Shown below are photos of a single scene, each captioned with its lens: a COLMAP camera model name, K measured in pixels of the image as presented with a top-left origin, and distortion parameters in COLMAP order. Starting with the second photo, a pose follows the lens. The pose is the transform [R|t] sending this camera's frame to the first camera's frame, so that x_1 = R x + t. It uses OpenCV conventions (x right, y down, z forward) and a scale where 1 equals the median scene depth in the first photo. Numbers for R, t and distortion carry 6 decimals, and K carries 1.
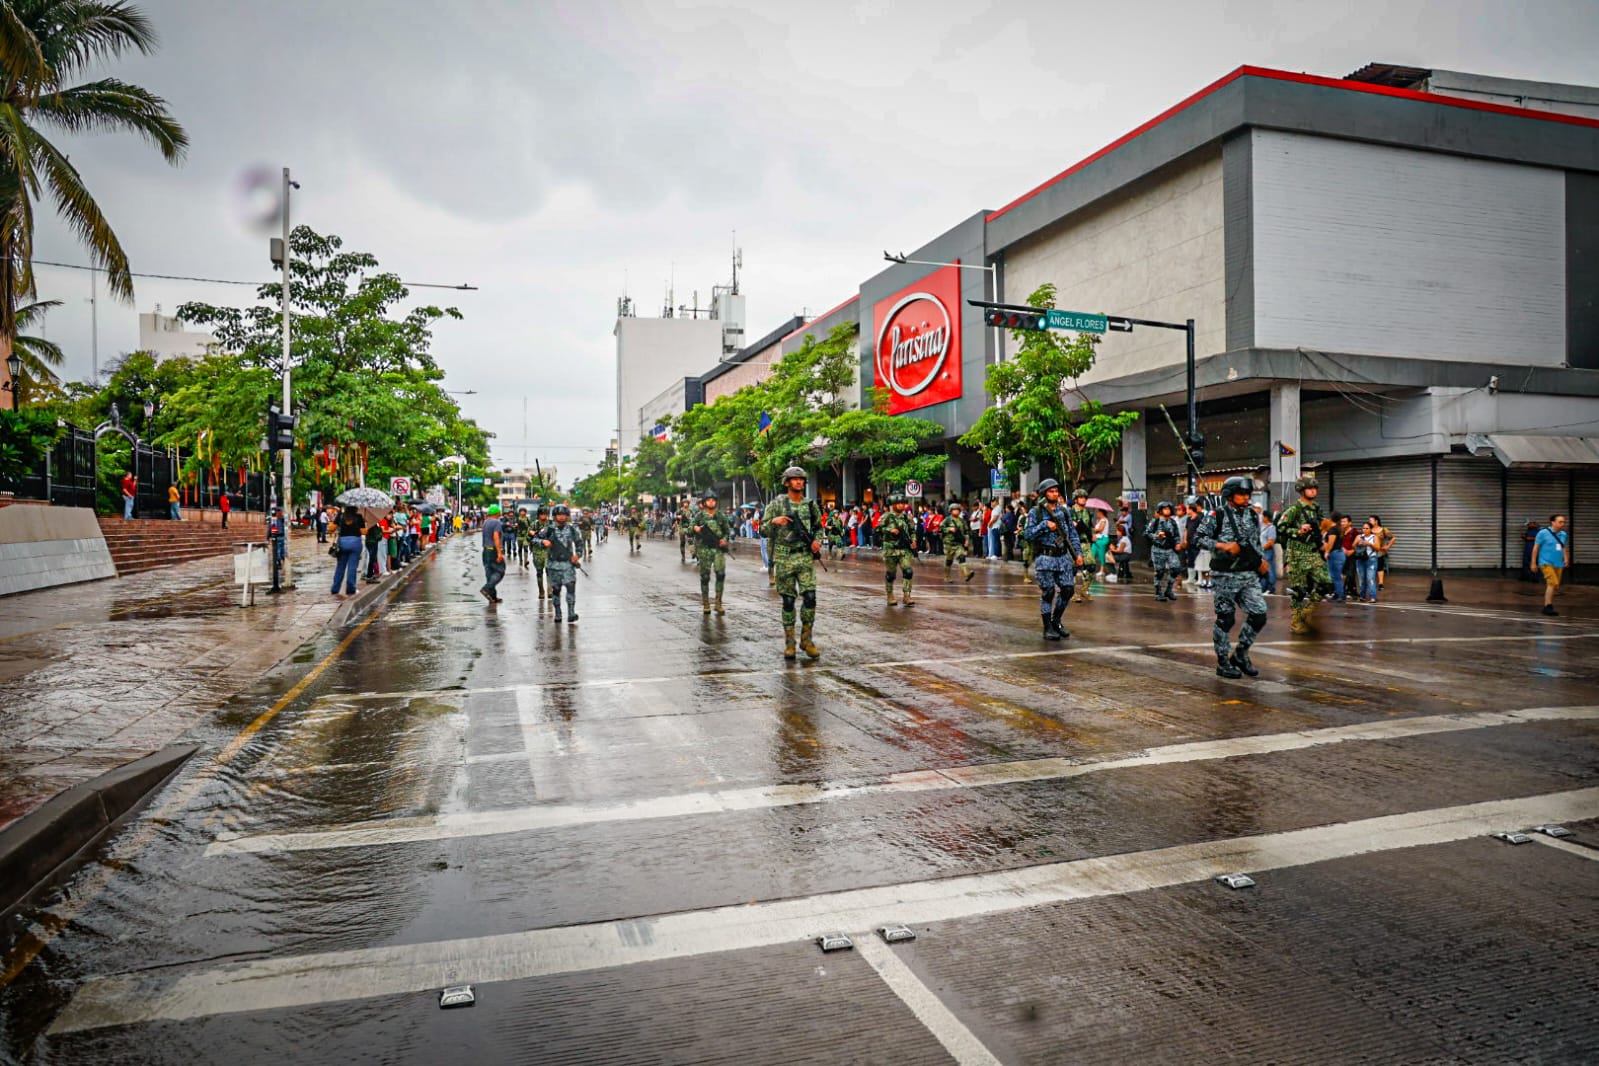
lens RADIAL K [[1107.2, 0, 822.7], [0, 1107.2, 535.1], [0, 0, 1]] dist [-0.097565, 0.066202]
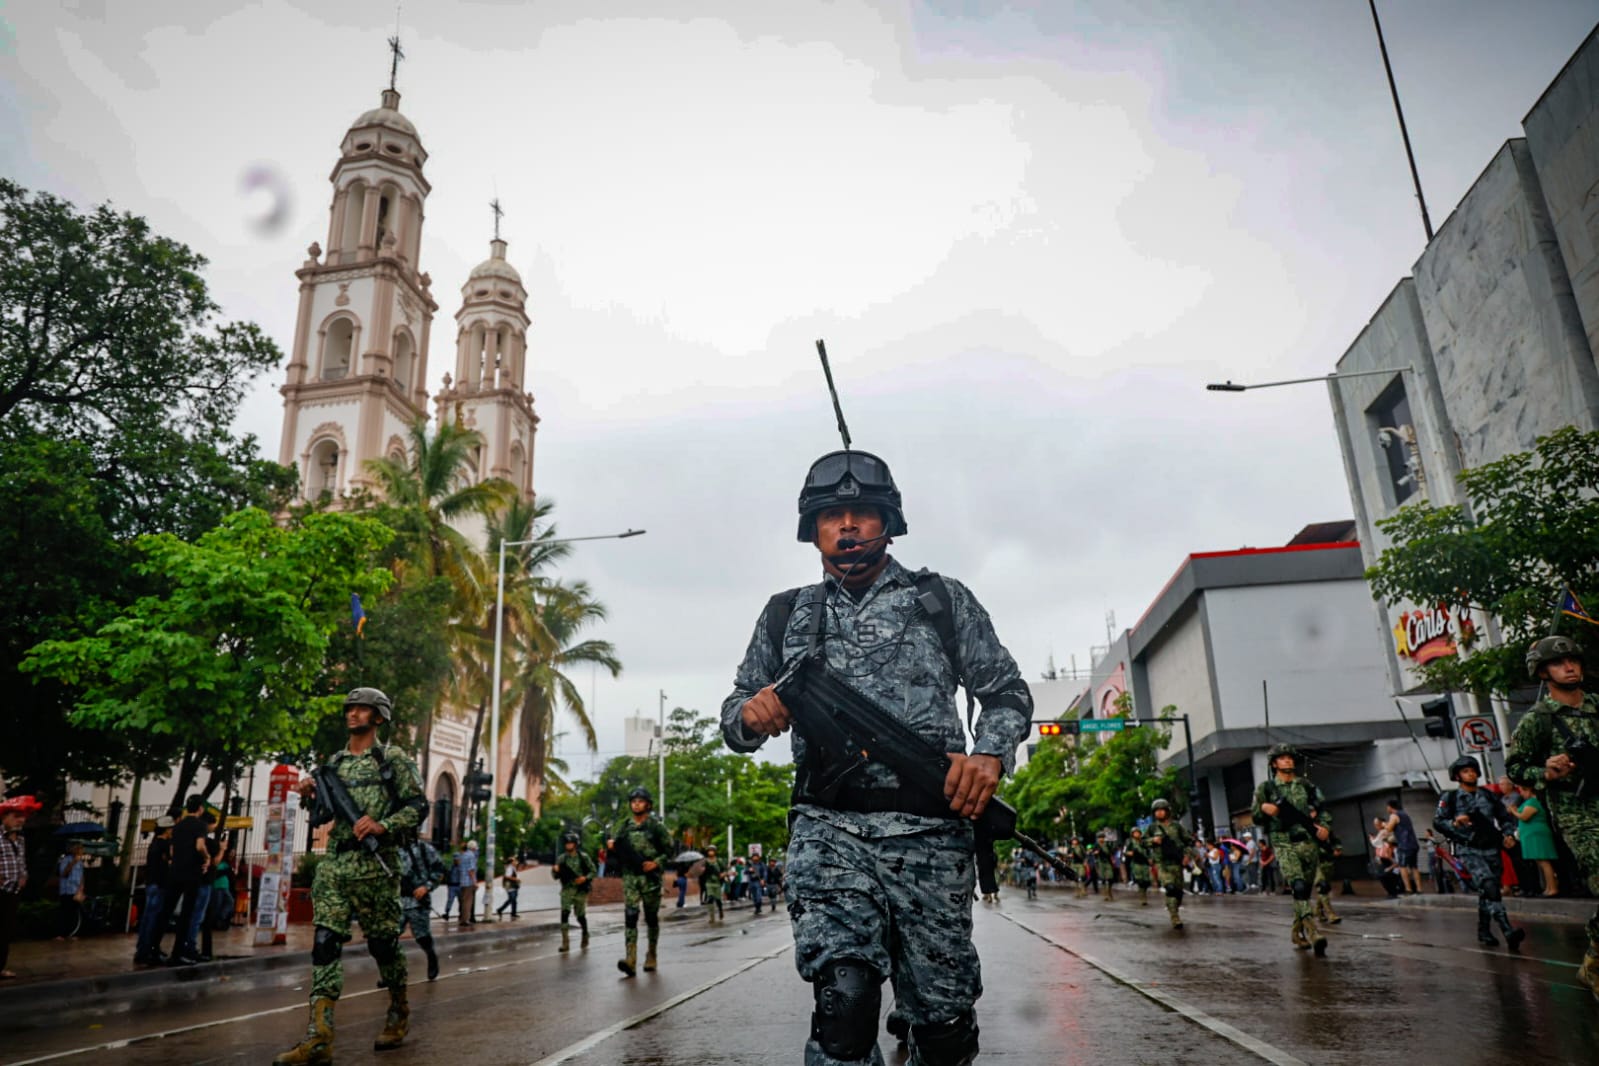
lens RADIAL K [[1107.2, 0, 822.7], [0, 1107.2, 535.1], [0, 0, 1]] dist [-0.097565, 0.066202]
pose [[0.920128, -0.148156, -0.362512, 0.454035], [0.028303, 0.948413, -0.315771, 0.035202], [0.390594, 0.280290, 0.876855, -0.612514]]
